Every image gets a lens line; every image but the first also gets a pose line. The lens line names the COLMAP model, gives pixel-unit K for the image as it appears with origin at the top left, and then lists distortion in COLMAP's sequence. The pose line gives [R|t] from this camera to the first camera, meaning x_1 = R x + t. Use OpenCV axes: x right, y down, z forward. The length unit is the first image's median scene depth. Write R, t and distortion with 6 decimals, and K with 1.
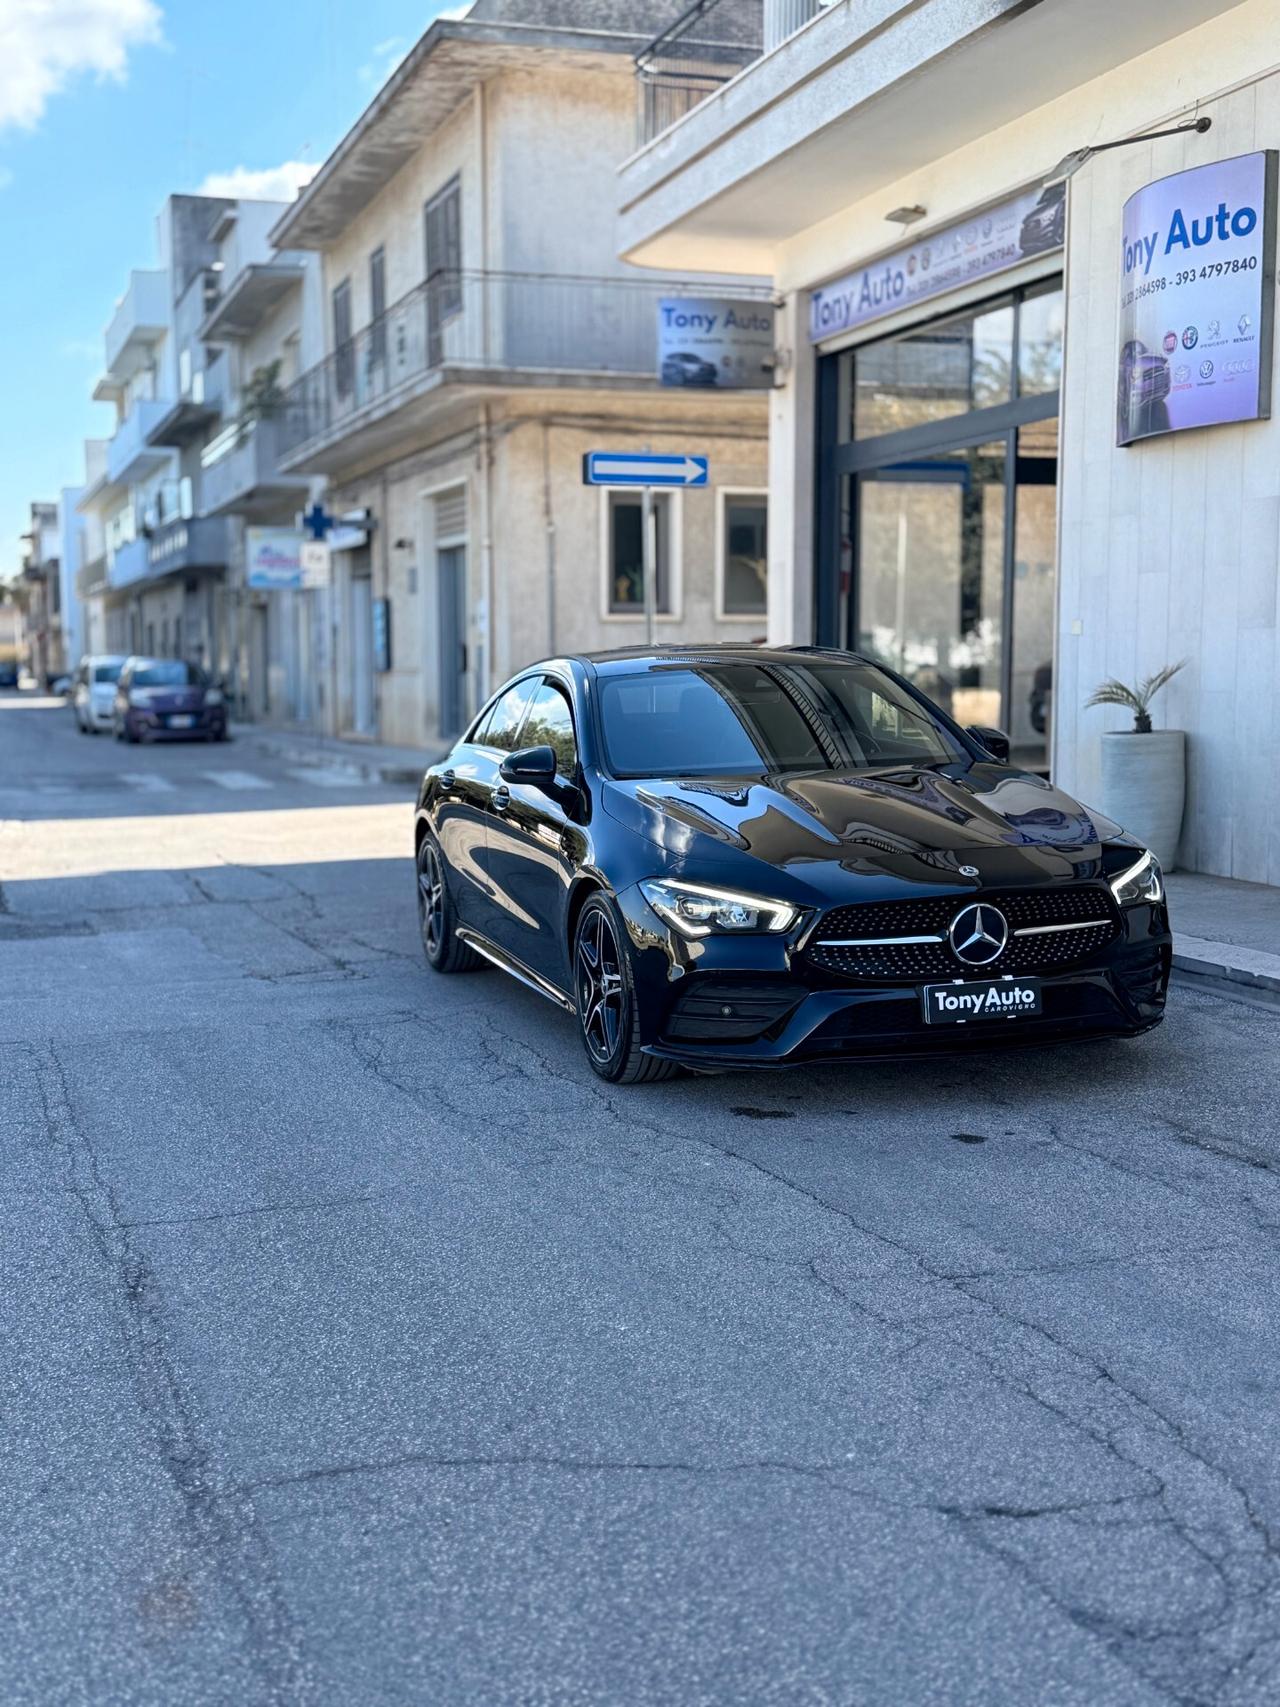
lens RADIAL K [[2119.1, 0, 634.1], [0, 2119.1, 881.5], [0, 0, 1]] dist [0.206810, -0.492088]
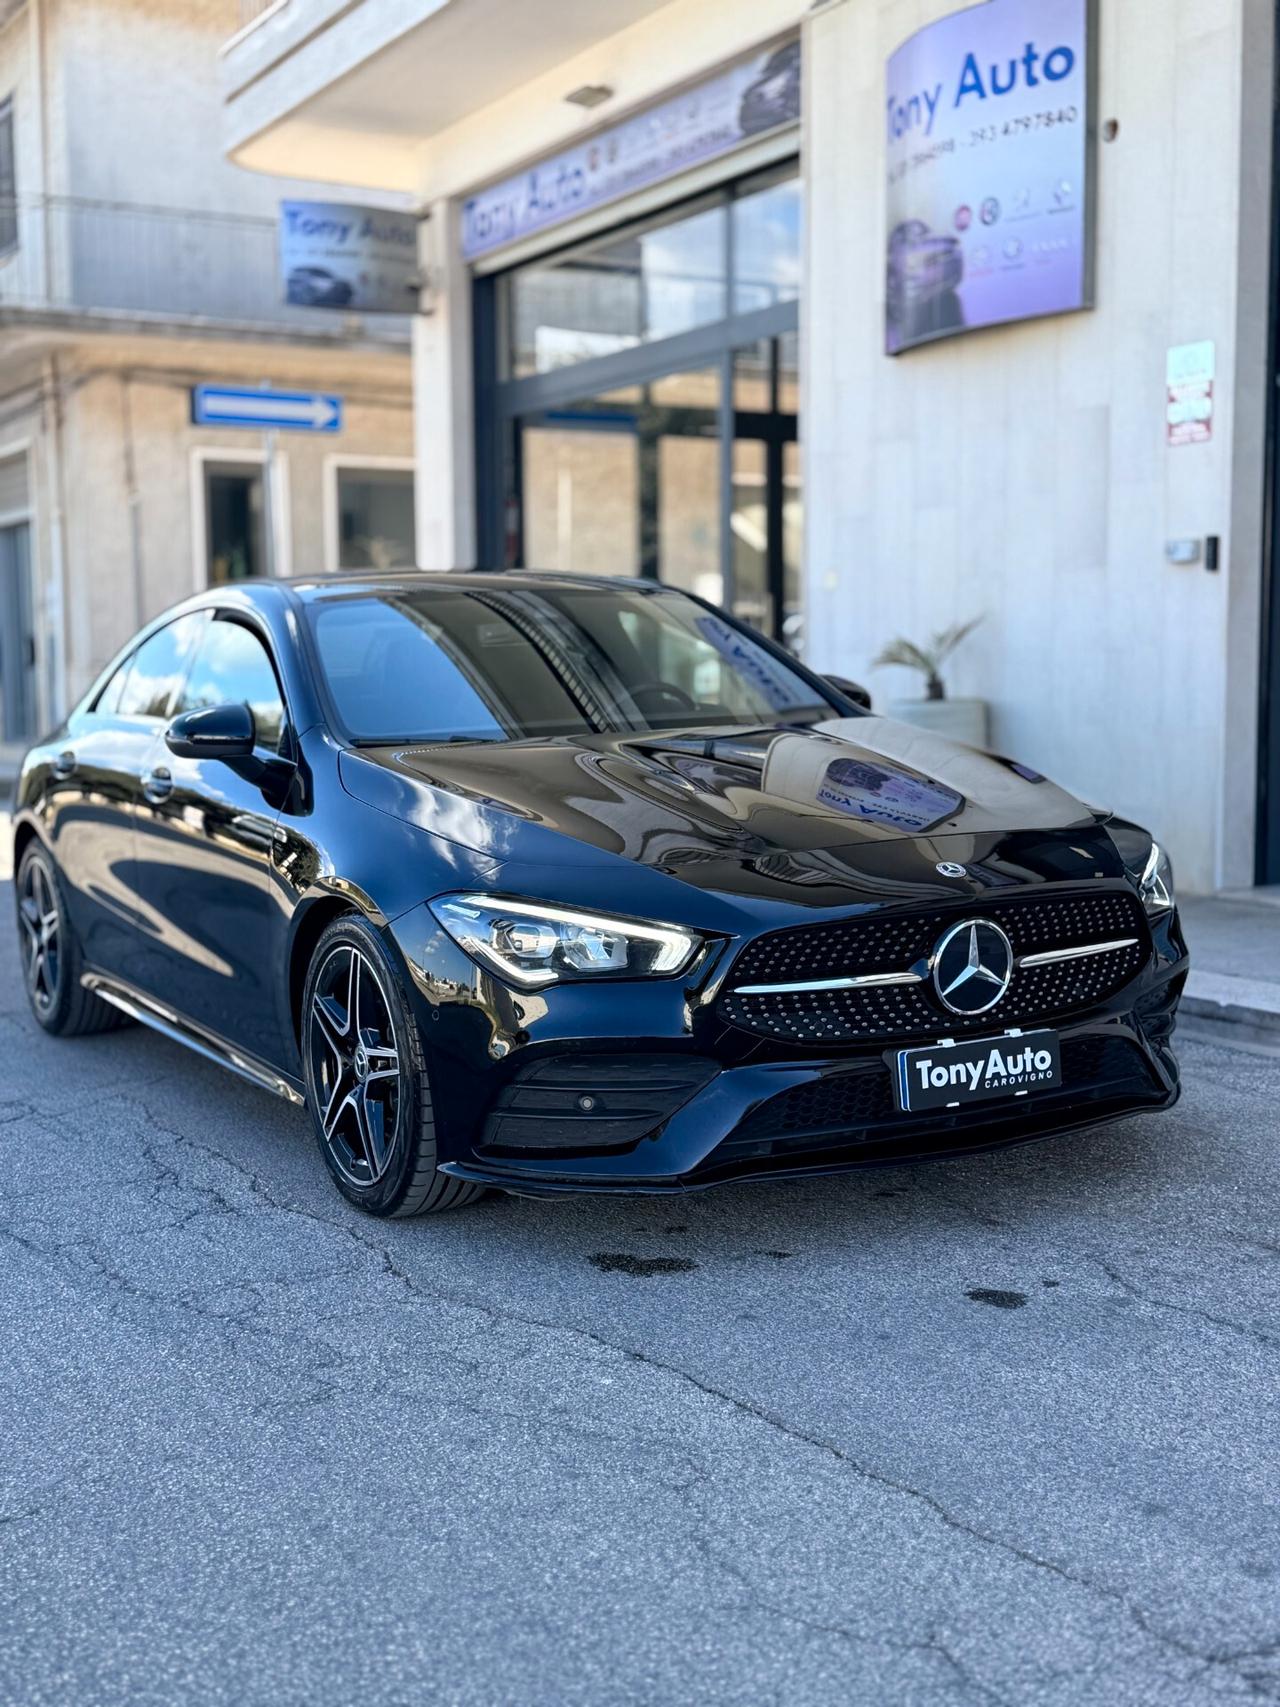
lens RADIAL K [[2117.9, 0, 634.8], [0, 2117.9, 868.2], [0, 0, 1]] dist [0.224273, -0.572241]
pose [[0.979707, -0.024771, 0.198899, -0.063869], [0.027322, 0.999576, -0.010091, -0.001456], [-0.198565, 0.015320, 0.979968, 0.378627]]
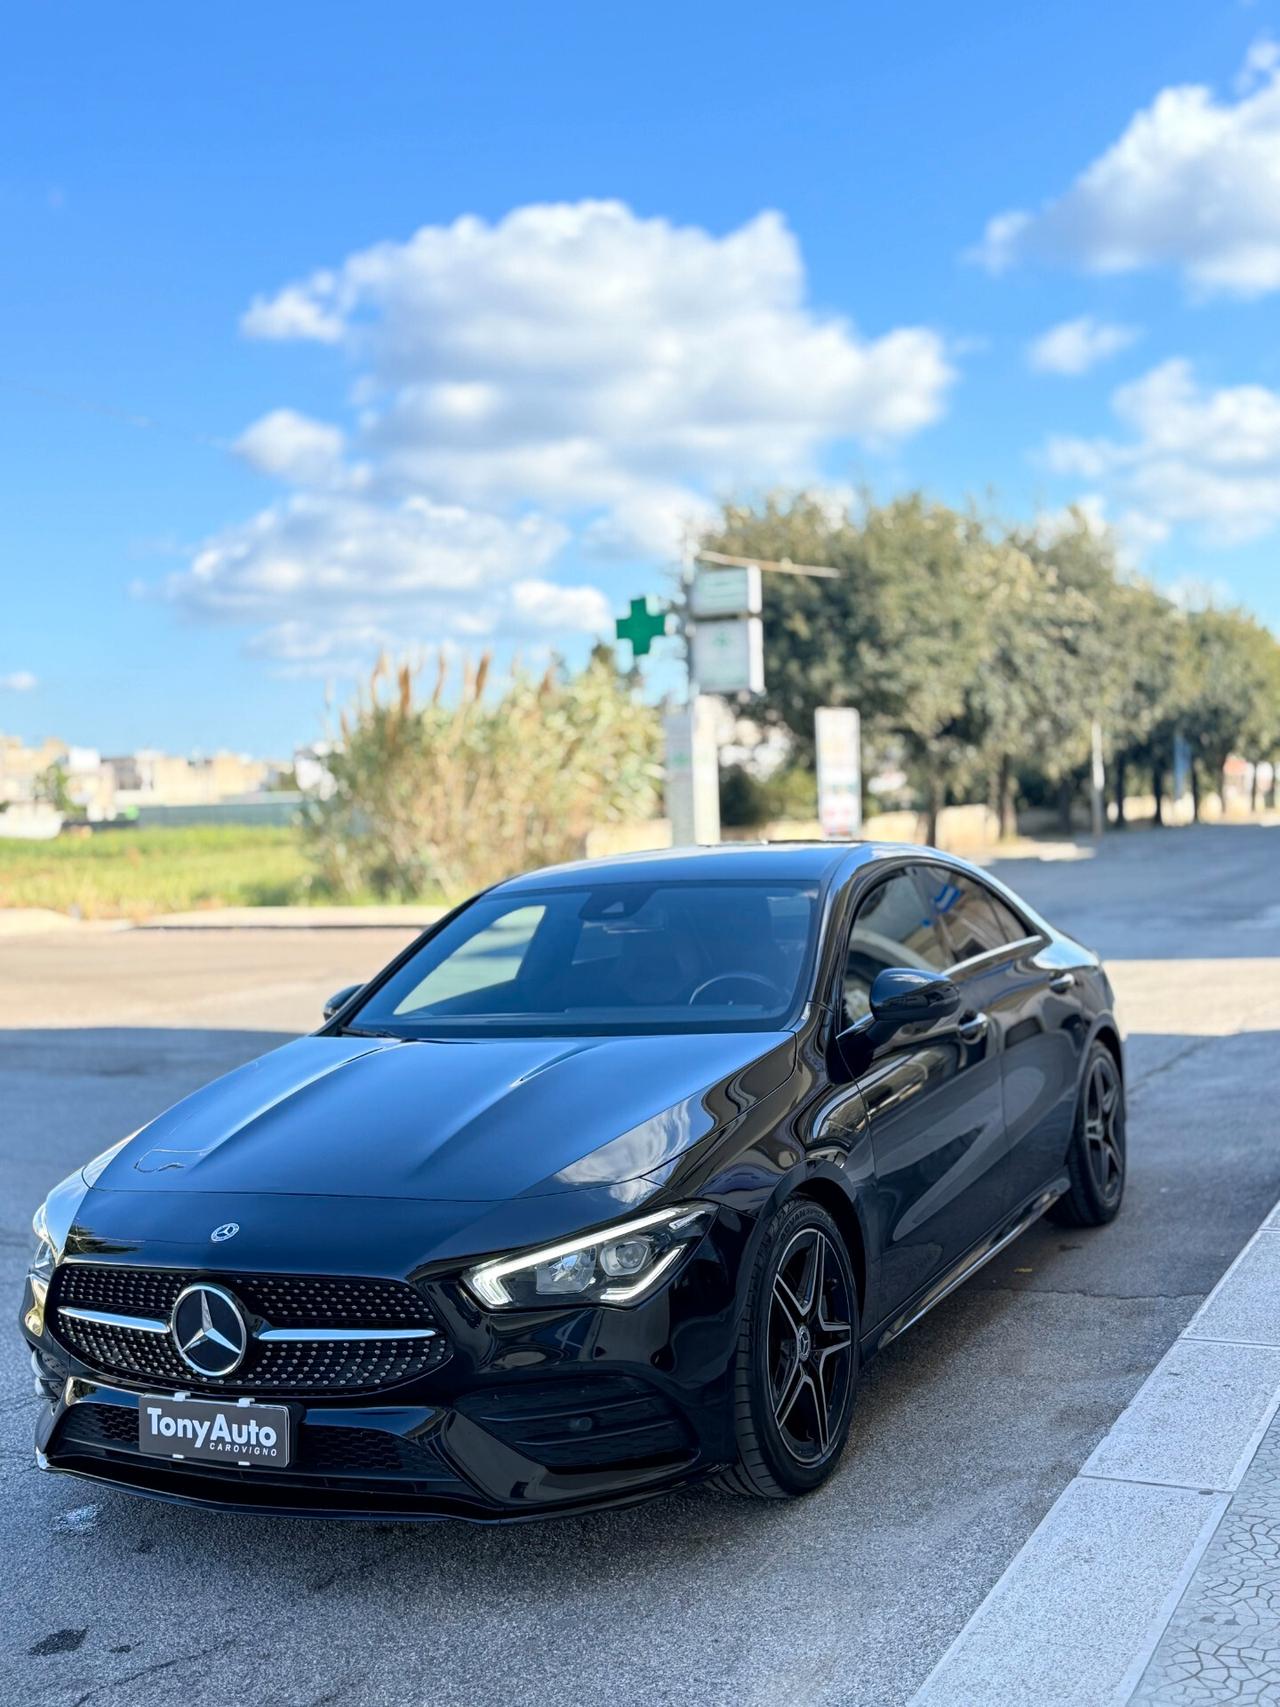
lens RADIAL K [[1898.8, 0, 642.3], [0, 1898.8, 854.6], [0, 0, 1]] dist [0.210376, -0.496226]
pose [[0.703070, -0.000092, -0.711121, 0.678529], [-0.034753, 0.998801, -0.034489, -0.107277], [0.710271, 0.048962, 0.702224, 0.640871]]
